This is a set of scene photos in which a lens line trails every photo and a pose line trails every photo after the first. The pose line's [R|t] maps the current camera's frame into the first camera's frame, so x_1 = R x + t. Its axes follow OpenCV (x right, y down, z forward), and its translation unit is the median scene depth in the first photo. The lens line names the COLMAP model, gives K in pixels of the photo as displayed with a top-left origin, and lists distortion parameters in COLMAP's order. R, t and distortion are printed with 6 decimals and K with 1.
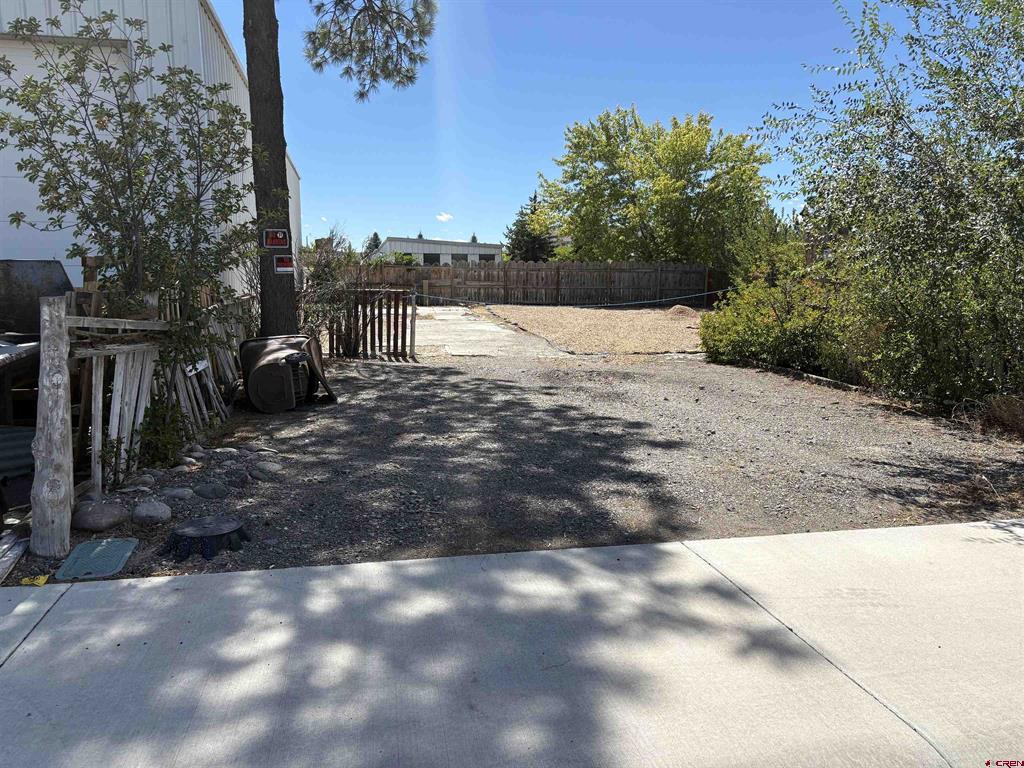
lens RADIAL K [[773.9, 0, 506.0], [0, 773.9, 390.4], [0, 0, 1]] dist [0.056435, -0.061621]
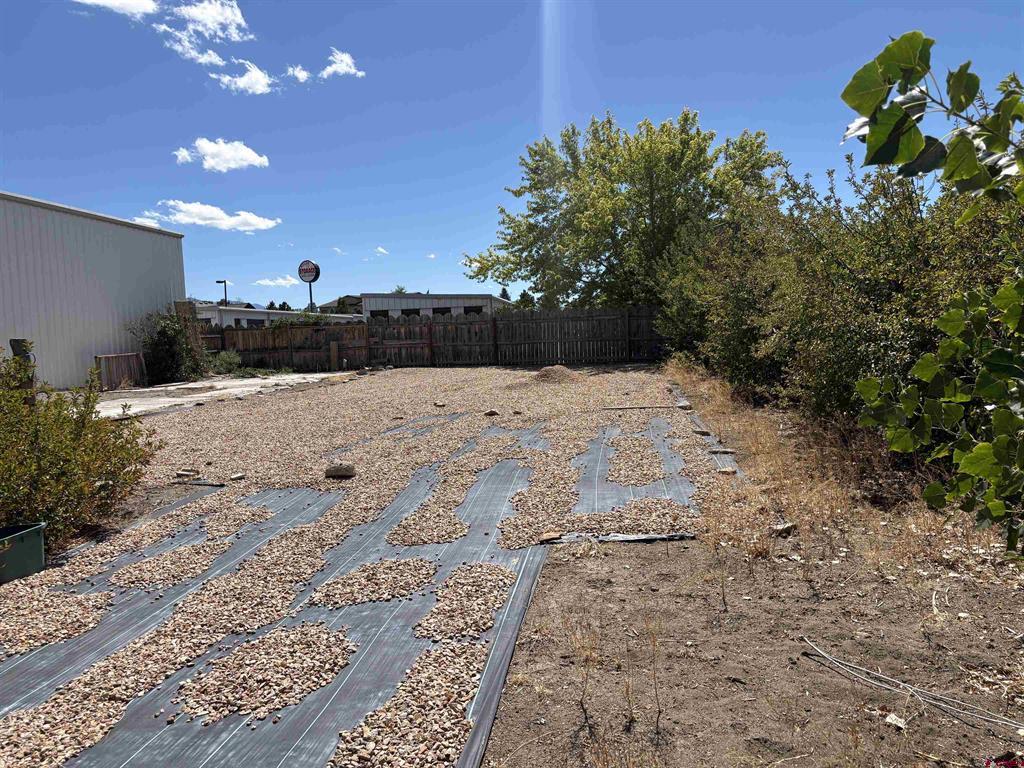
lens RADIAL K [[773.9, 0, 515.5], [0, 773.9, 375.0], [0, 0, 1]] dist [0.056435, -0.061621]
pose [[0.955201, -0.026961, -0.294727, 0.312751], [0.001355, 0.996230, -0.086739, -0.029883], [0.295955, 0.082454, 0.951637, 0.238743]]
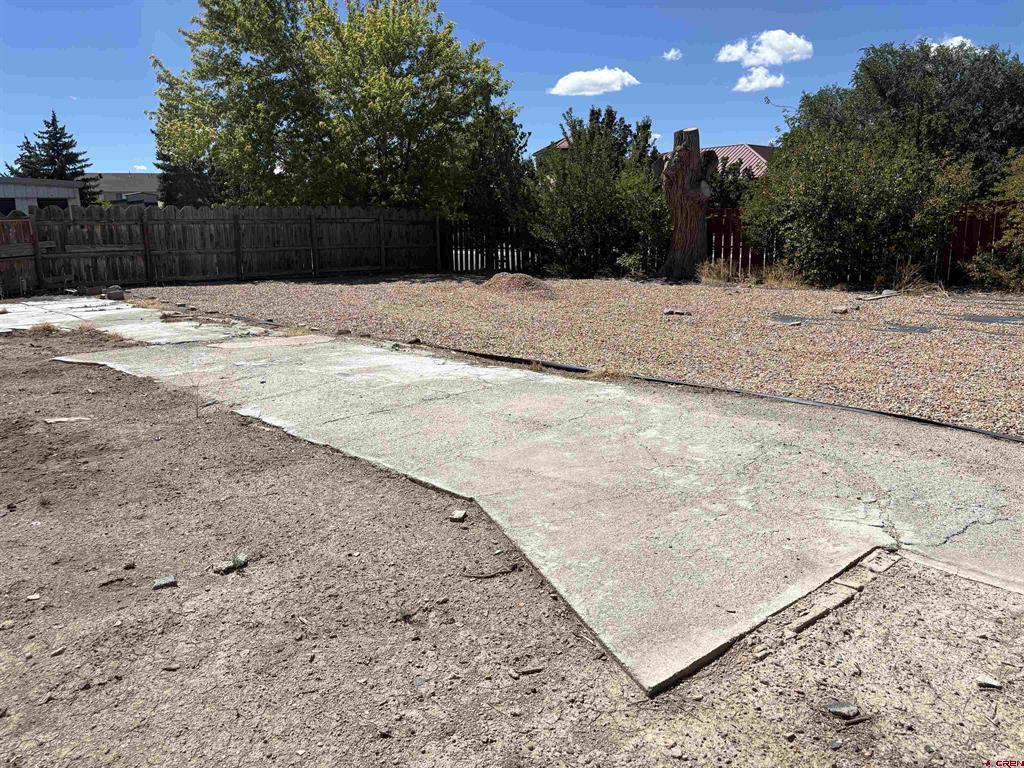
lens RADIAL K [[773.9, 0, 517.5], [0, 773.9, 382.5], [0, 0, 1]] dist [0.056435, -0.061621]
pose [[0.805504, -0.139704, 0.575887, -0.117248], [0.114550, 0.990192, 0.079985, -0.054145], [-0.581413, 0.001540, 0.813607, 0.373720]]
